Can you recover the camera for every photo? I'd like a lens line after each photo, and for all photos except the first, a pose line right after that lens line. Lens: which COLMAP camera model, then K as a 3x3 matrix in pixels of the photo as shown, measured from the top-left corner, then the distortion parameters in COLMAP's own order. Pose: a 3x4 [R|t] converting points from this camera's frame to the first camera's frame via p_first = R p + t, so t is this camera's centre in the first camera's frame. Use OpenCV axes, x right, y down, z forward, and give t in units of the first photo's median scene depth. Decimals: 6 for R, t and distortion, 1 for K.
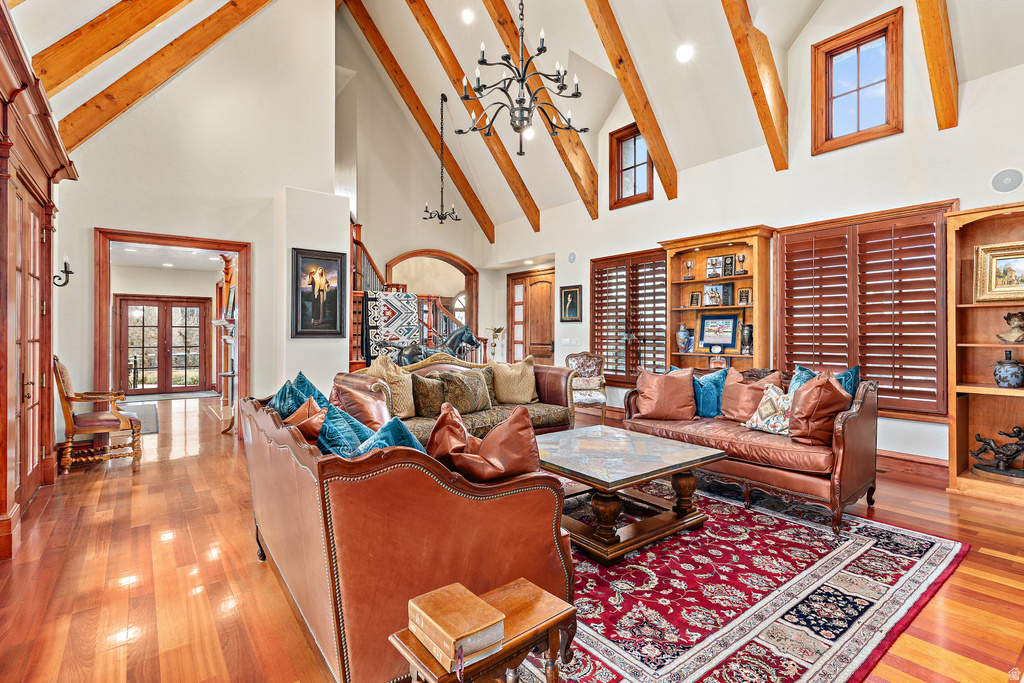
lens RADIAL K [[480.5, 0, 521.6], [0, 480.5, 335.9], [0, 0, 1]] dist [0.009227, -0.002023]
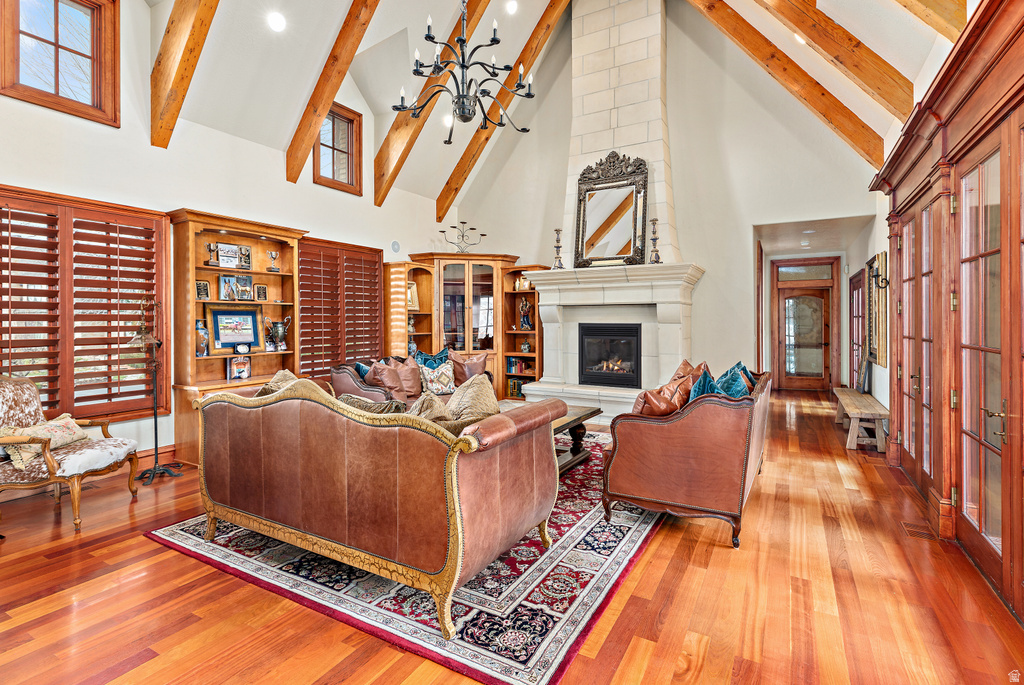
lens RADIAL K [[480.5, 0, 523.7], [0, 480.5, 319.1], [0, 0, 1]] dist [0.009227, -0.002023]
pose [[-0.387597, 0.004464, 0.921818, -0.851686], [0.009192, 0.999957, -0.000978, -0.029254], [-0.921783, 0.008095, -0.387622, 1.163333]]
